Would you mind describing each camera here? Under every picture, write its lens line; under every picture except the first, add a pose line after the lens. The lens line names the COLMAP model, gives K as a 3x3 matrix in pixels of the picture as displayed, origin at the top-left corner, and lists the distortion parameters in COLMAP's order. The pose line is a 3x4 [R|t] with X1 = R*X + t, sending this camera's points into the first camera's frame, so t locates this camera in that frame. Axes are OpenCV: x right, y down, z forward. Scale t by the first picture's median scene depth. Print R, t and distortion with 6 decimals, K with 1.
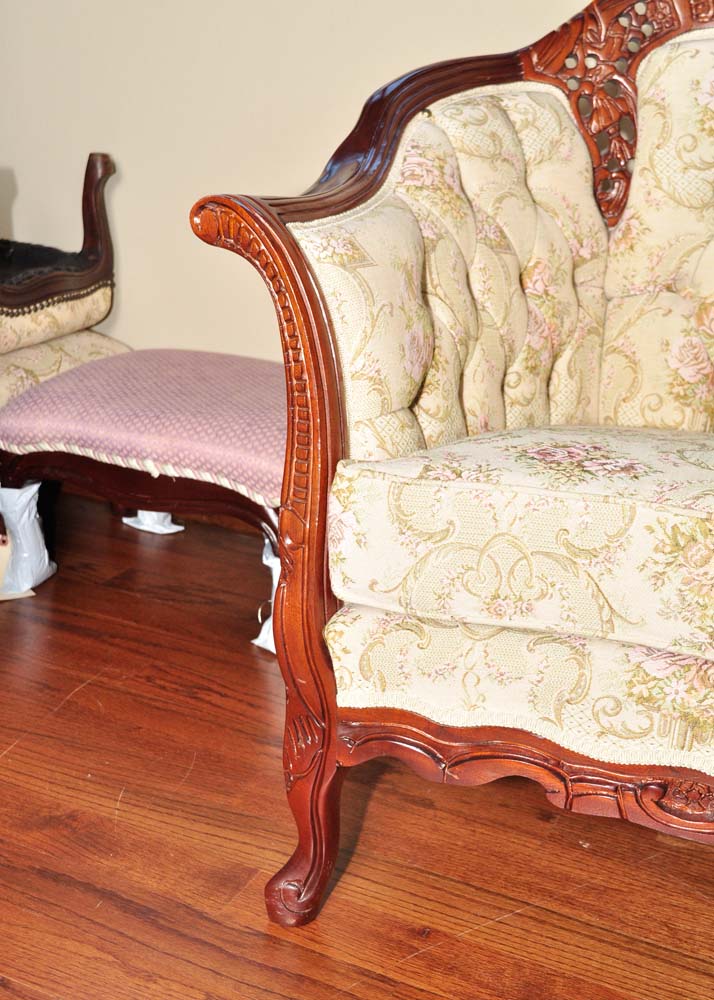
lens RADIAL K [[1369.1, 0, 352.0], [0, 1369.1, 513.5], [0, 0, 1]] dist [-0.044532, 0.000000]
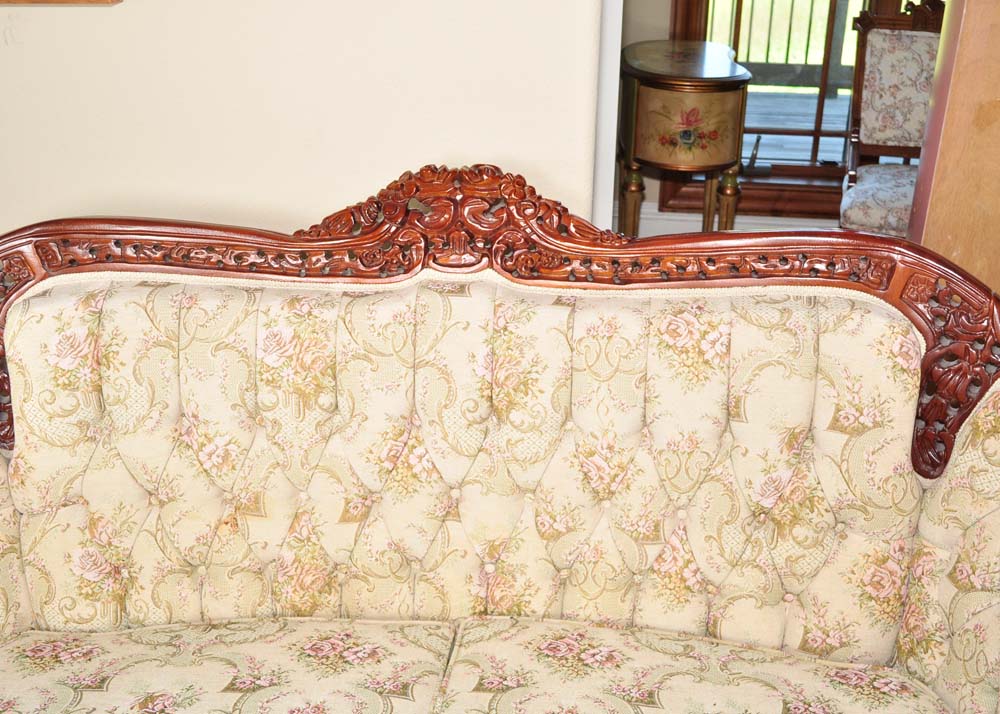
lens RADIAL K [[1093.9, 0, 506.8], [0, 1093.9, 355.9], [0, 0, 1]] dist [-0.073293, 0.000000]
pose [[0.932109, -0.185491, 0.311071, 0.345767], [0.148638, 0.979148, 0.138475, -0.391491], [-0.330271, -0.082836, 0.940244, -0.004347]]
